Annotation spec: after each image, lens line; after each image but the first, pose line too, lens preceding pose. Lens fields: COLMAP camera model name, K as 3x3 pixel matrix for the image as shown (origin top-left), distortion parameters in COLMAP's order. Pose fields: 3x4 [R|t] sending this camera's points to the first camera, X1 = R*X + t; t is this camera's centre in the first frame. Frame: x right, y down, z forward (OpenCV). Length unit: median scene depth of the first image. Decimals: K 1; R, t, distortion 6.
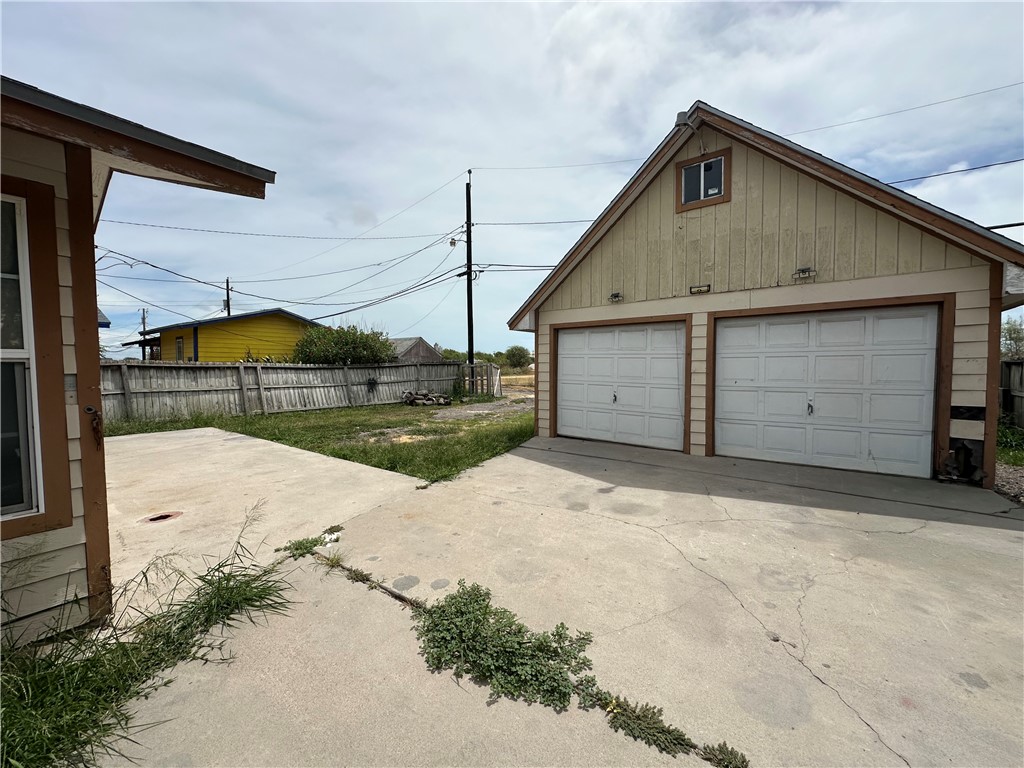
lens RADIAL K [[409.3, 0, 512.7], [0, 409.3, 386.5], [0, 0, 1]] dist [-0.002488, 0.000367]
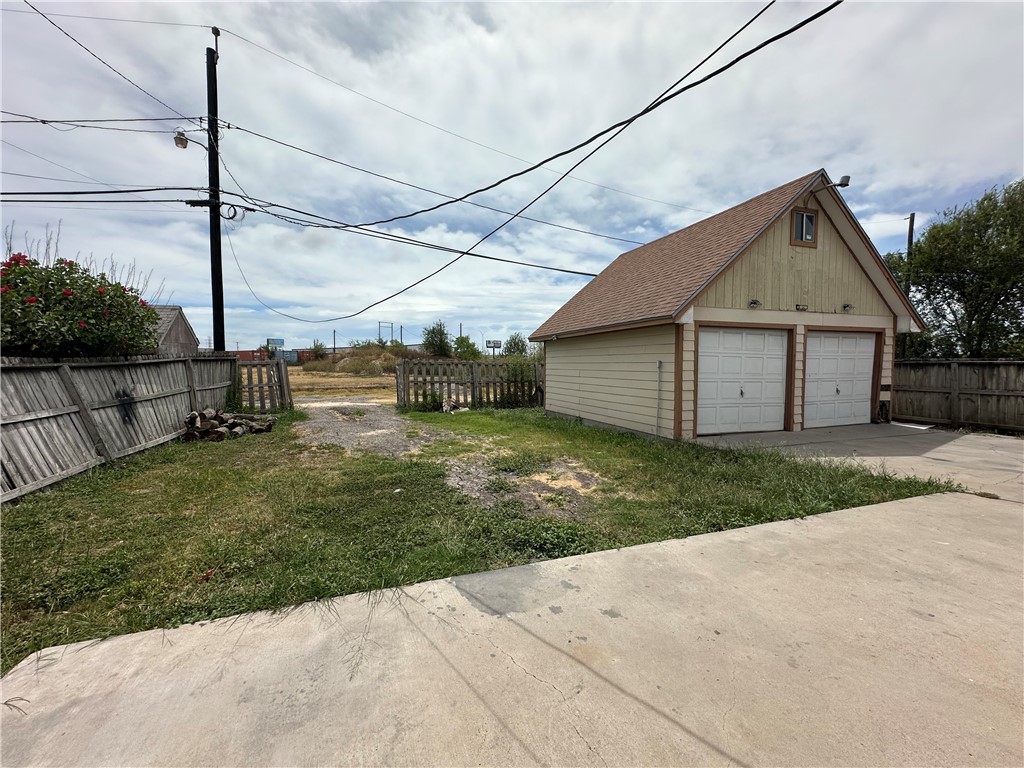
lens RADIAL K [[410.8, 0, 513.3], [0, 410.8, 384.4], [0, 0, 1]] dist [-0.000697, -0.000044]
pose [[0.549532, -0.037252, 0.834641, -1.008085], [0.039517, 0.999046, 0.018571, -0.039712], [-0.834537, 0.022777, 0.550480, 0.886662]]
